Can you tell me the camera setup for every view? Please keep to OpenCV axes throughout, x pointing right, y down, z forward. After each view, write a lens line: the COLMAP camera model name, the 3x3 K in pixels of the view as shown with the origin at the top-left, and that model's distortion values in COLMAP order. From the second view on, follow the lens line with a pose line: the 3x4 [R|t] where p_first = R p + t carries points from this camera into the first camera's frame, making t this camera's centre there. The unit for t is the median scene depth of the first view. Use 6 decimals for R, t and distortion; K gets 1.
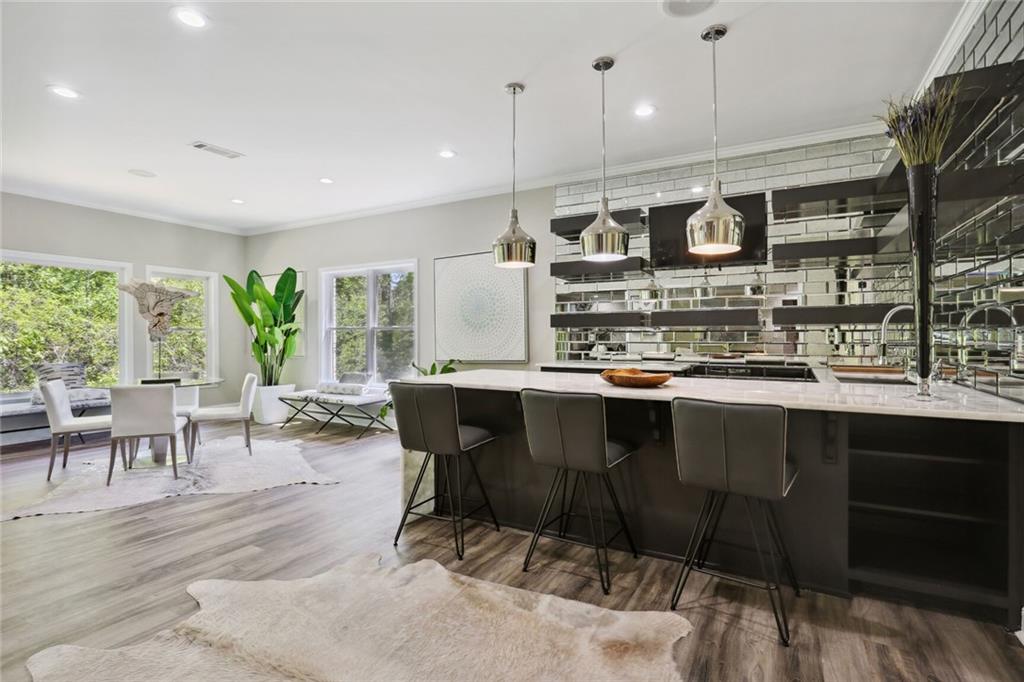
lens RADIAL K [[495.0, 0, 518.6], [0, 495.0, 335.4], [0, 0, 1]] dist [-0.009956, 0.002946]
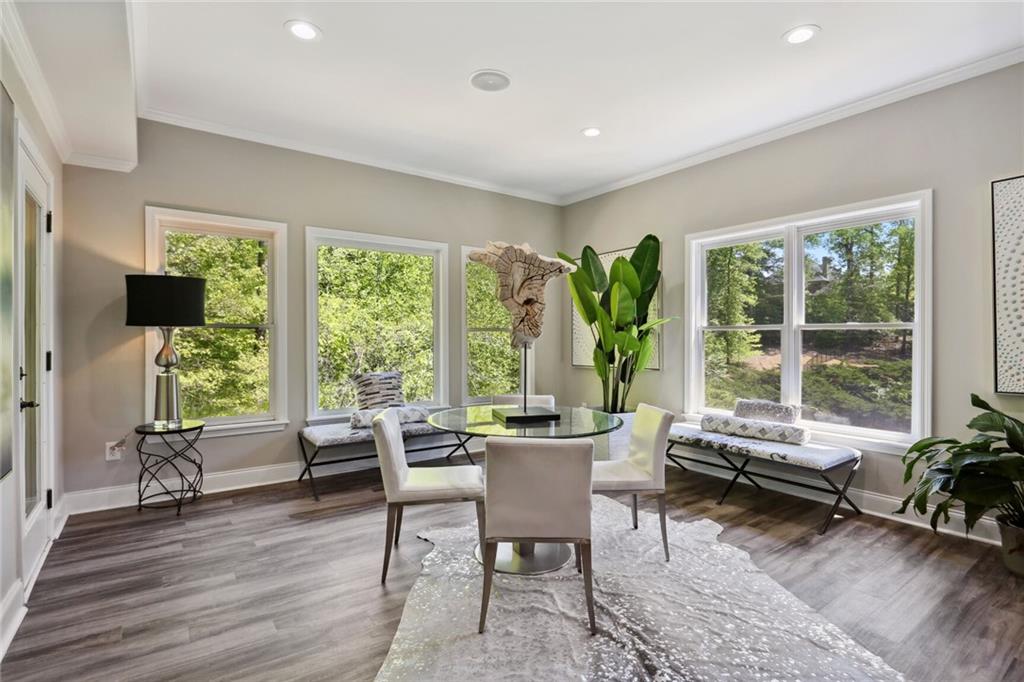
lens RADIAL K [[495.0, 0, 512.2], [0, 495.0, 344.0], [0, 0, 1]] dist [-0.009956, 0.002946]
pose [[0.906048, 0.009565, -0.423067, -0.354318], [-0.004367, 0.999903, 0.013253, -0.000590], [0.423152, -0.010161, 0.906002, 0.330756]]
